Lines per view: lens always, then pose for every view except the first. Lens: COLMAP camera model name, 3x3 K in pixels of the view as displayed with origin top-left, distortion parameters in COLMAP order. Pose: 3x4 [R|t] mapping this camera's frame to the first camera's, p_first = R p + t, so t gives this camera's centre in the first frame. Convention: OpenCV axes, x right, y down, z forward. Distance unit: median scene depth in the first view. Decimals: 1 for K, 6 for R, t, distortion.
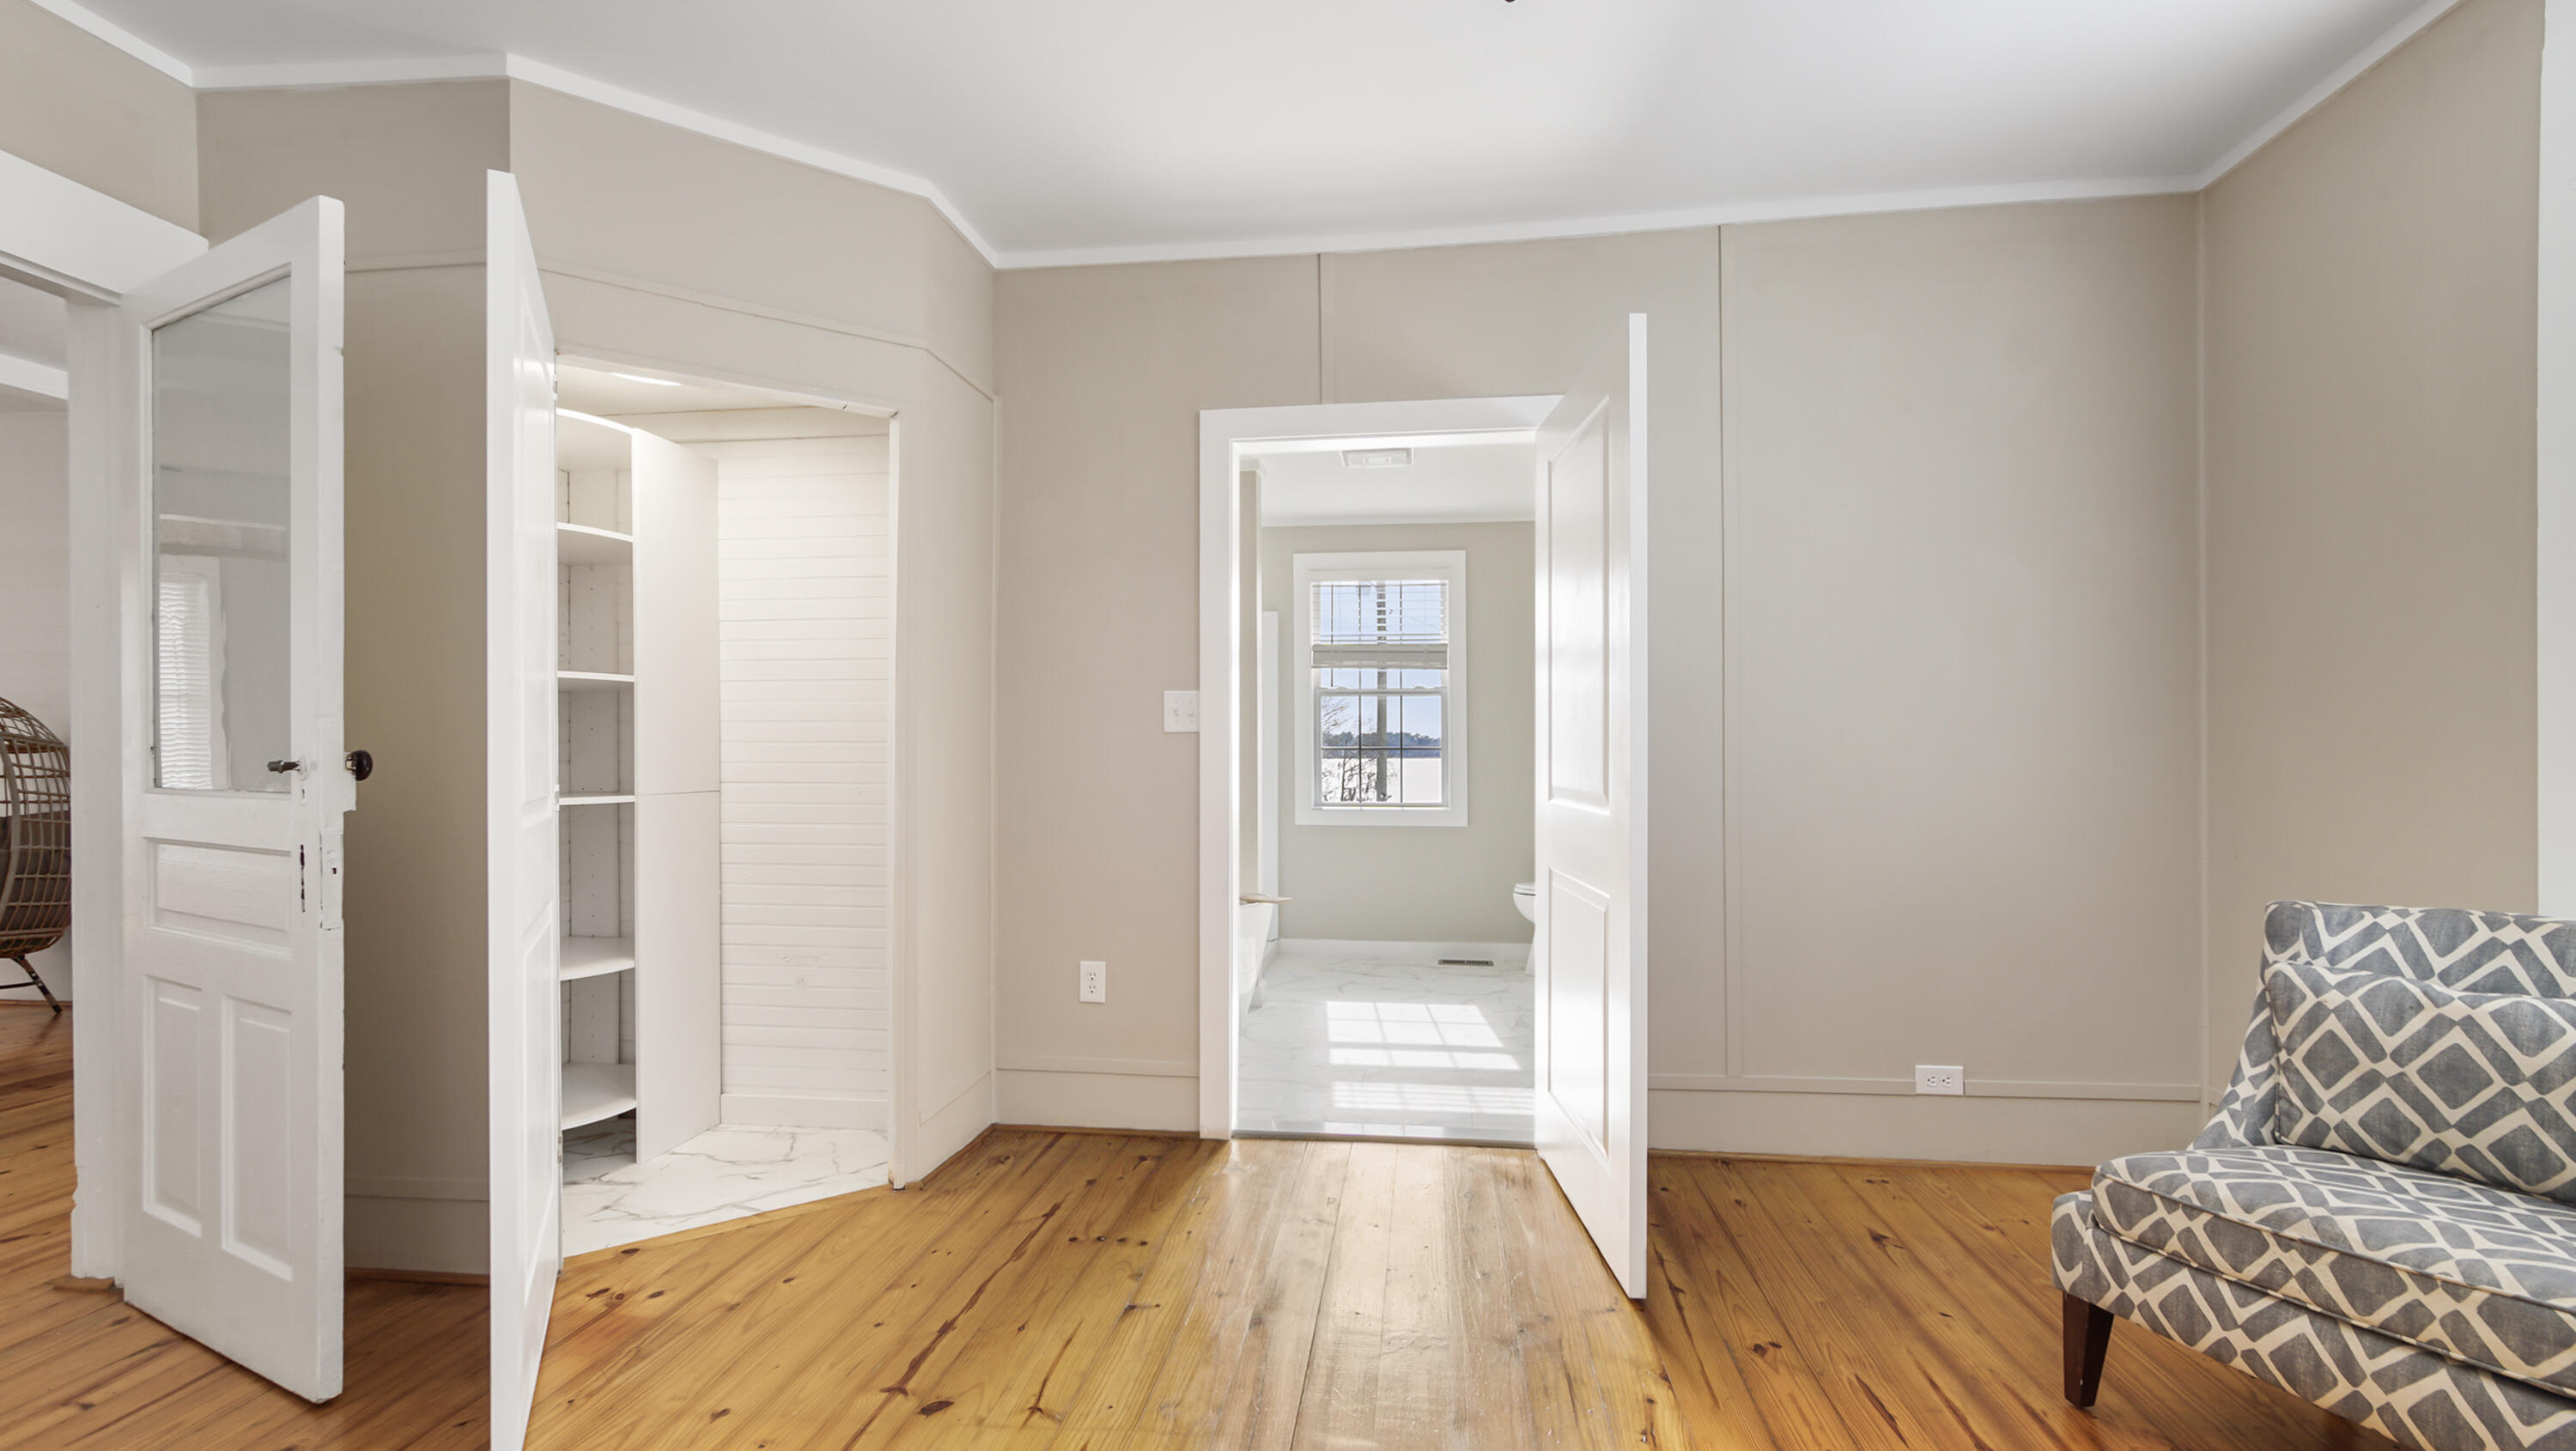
lens RADIAL K [[1166.3, 0, 1285.9], [0, 1166.3, 747.1], [0, 0, 1]] dist [-0.000301, -0.000011]
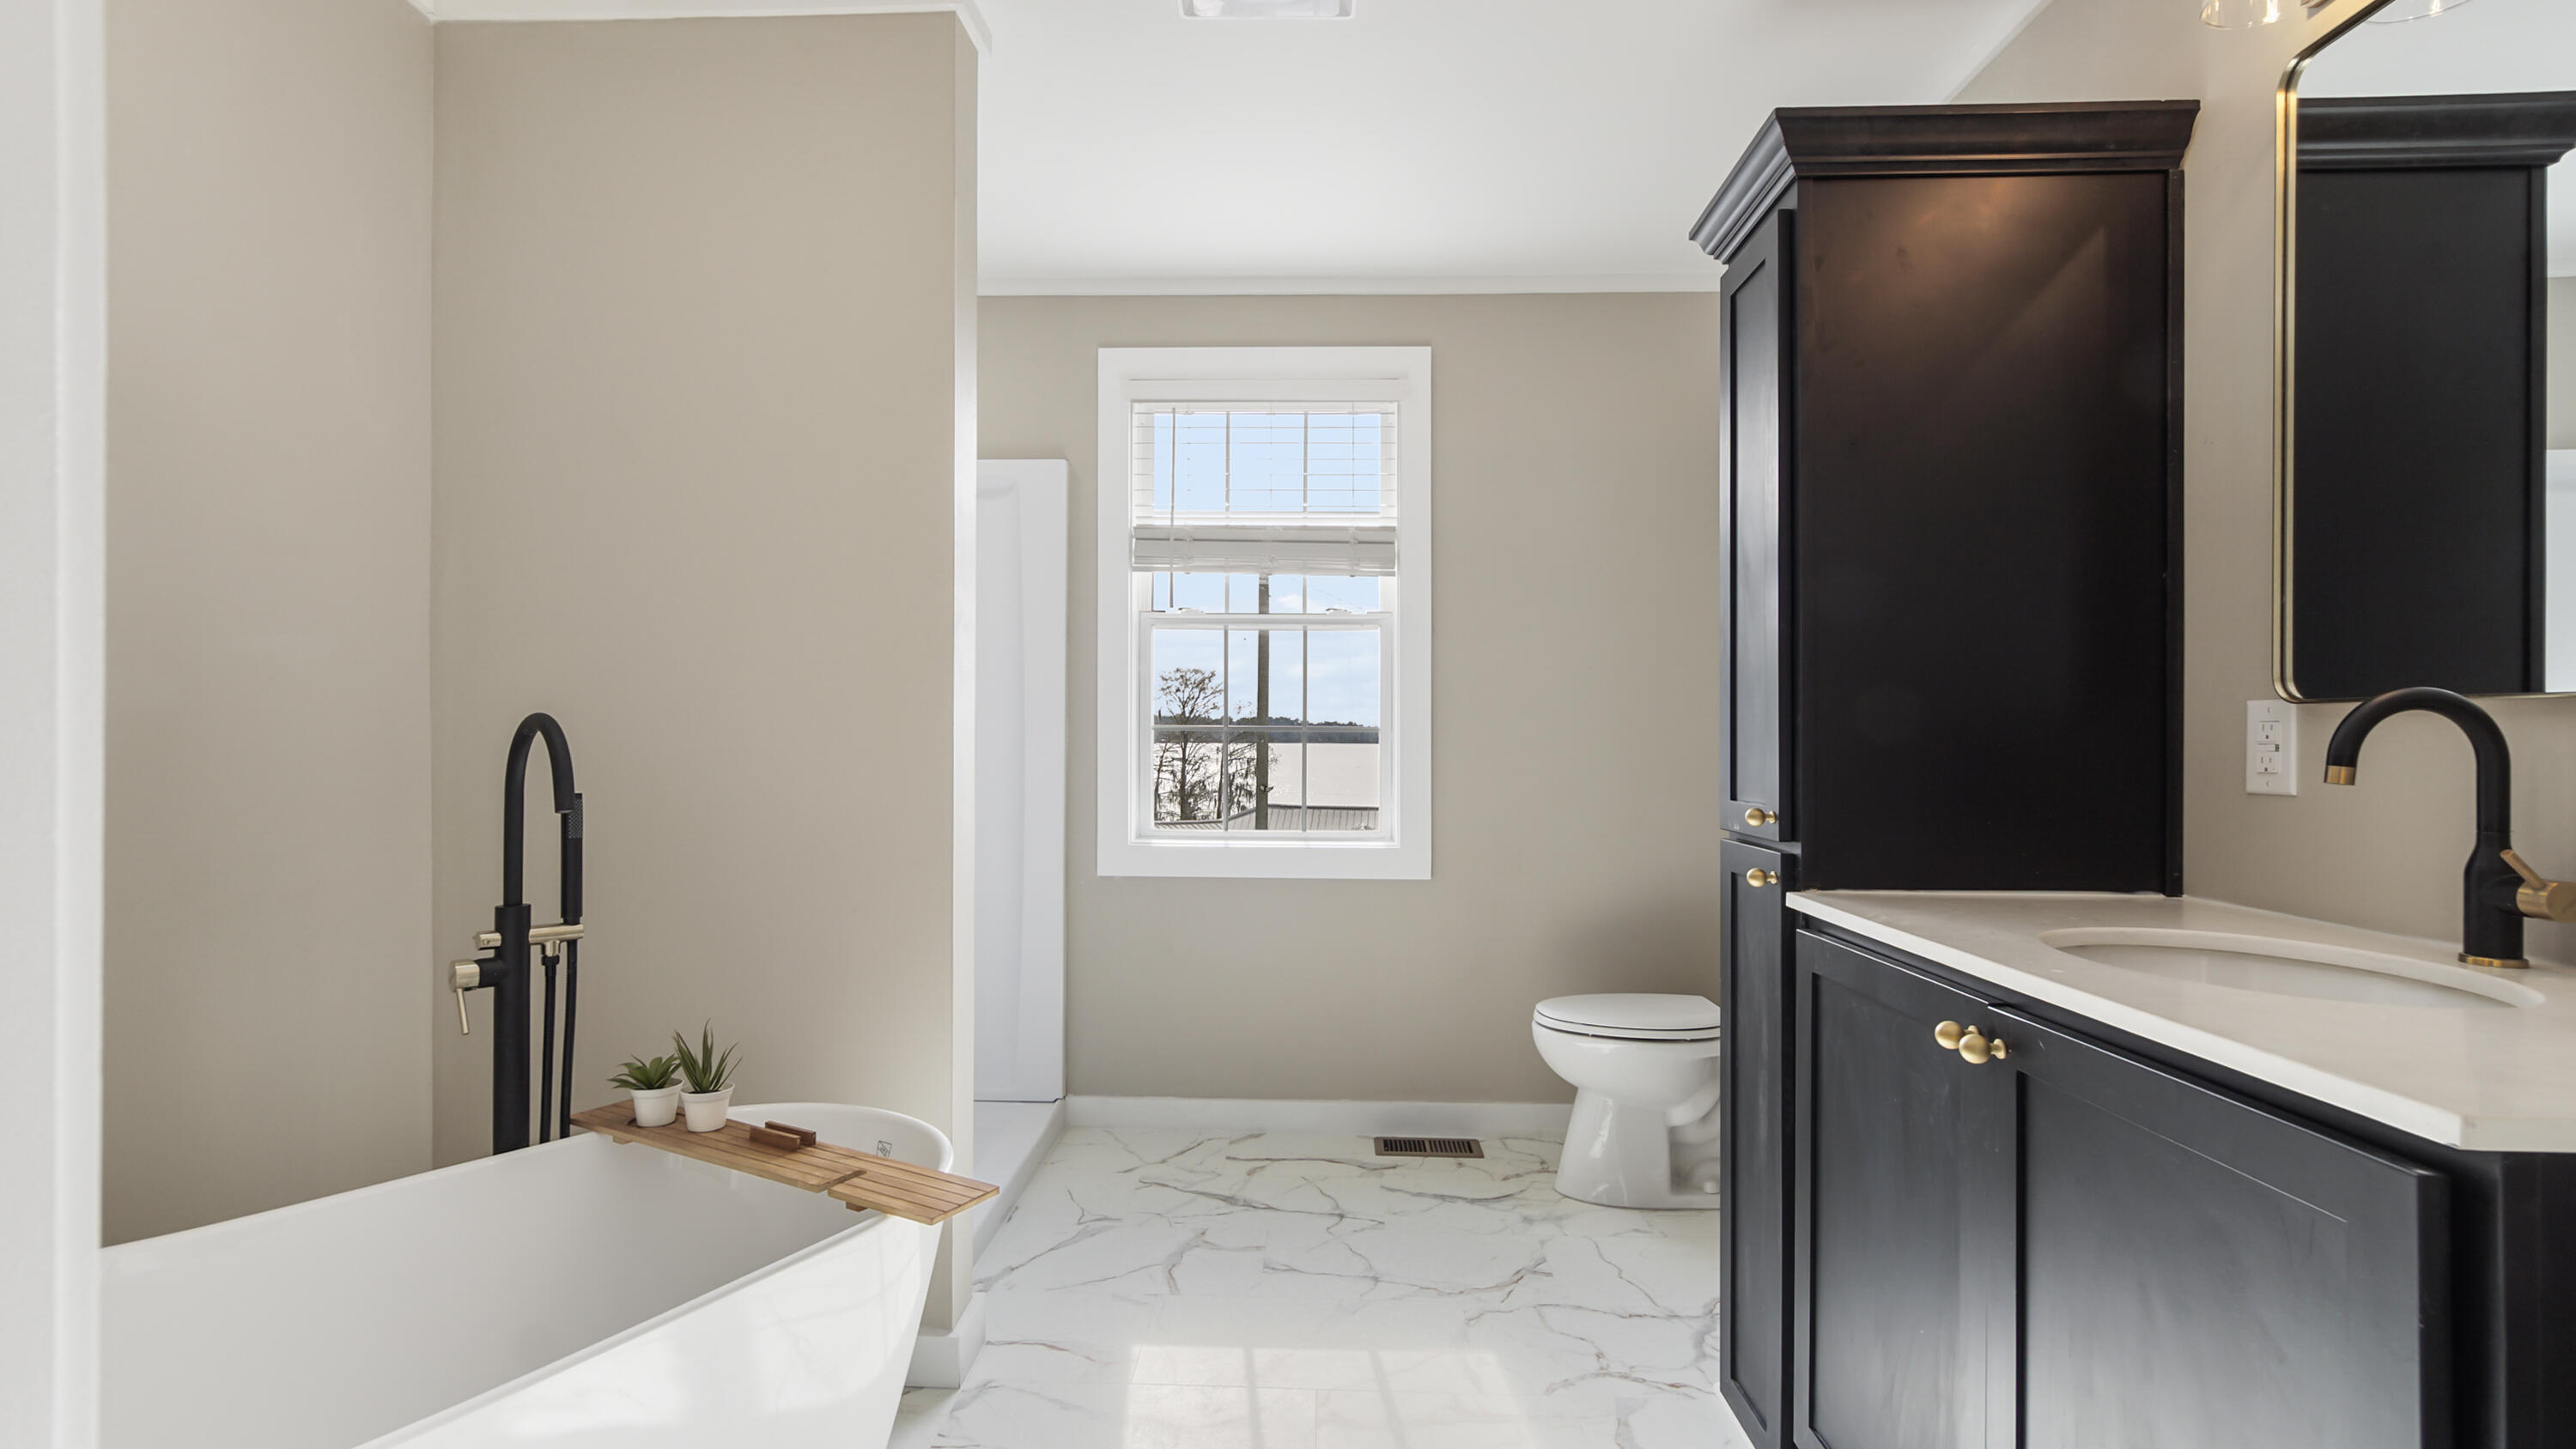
lens RADIAL K [[1166.2, 0, 1285.9], [0, 1166.2, 746.1], [0, 0, 1]] dist [-0.000301, -0.000011]
pose [[0.994724, 0.004402, 0.102493, 0.037247], [-0.005714, 0.999905, 0.012506, 0.002563], [-0.102428, -0.013025, 0.994655, 0.479547]]
